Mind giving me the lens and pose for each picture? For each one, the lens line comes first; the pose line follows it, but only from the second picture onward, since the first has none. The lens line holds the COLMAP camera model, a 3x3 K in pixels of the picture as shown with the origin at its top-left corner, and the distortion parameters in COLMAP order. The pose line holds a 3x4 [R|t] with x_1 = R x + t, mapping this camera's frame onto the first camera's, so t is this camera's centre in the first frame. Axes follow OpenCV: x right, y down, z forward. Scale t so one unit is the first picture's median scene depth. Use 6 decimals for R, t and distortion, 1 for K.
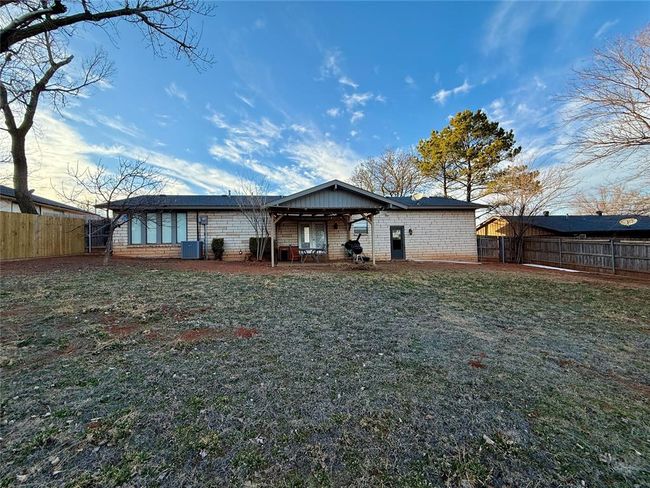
lens RADIAL K [[256.8, 0, 327.6], [0, 256.8, 267.4], [0, 0, 1]] dist [-0.001105, -0.000249]
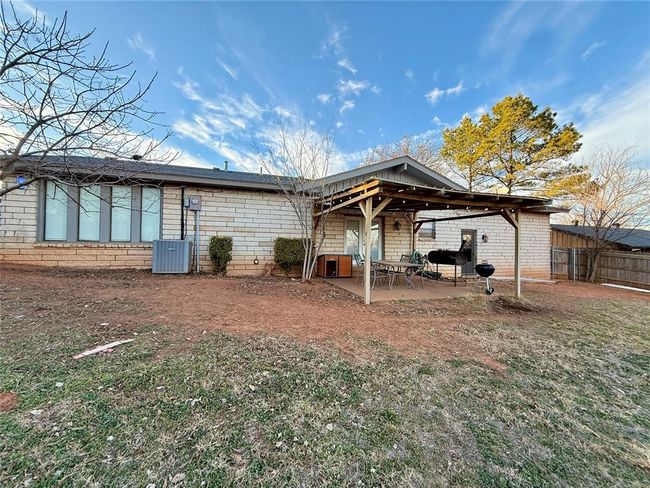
lens RADIAL K [[259.2, 0, 322.9], [0, 259.2, 244.1], [0, 0, 1]] dist [-0.001368, -0.000231]
pose [[0.989367, 0.044243, 0.138551, -0.105940], [-0.034446, 0.996786, -0.072331, -0.023715], [-0.141306, 0.066789, 0.987710, 0.152364]]
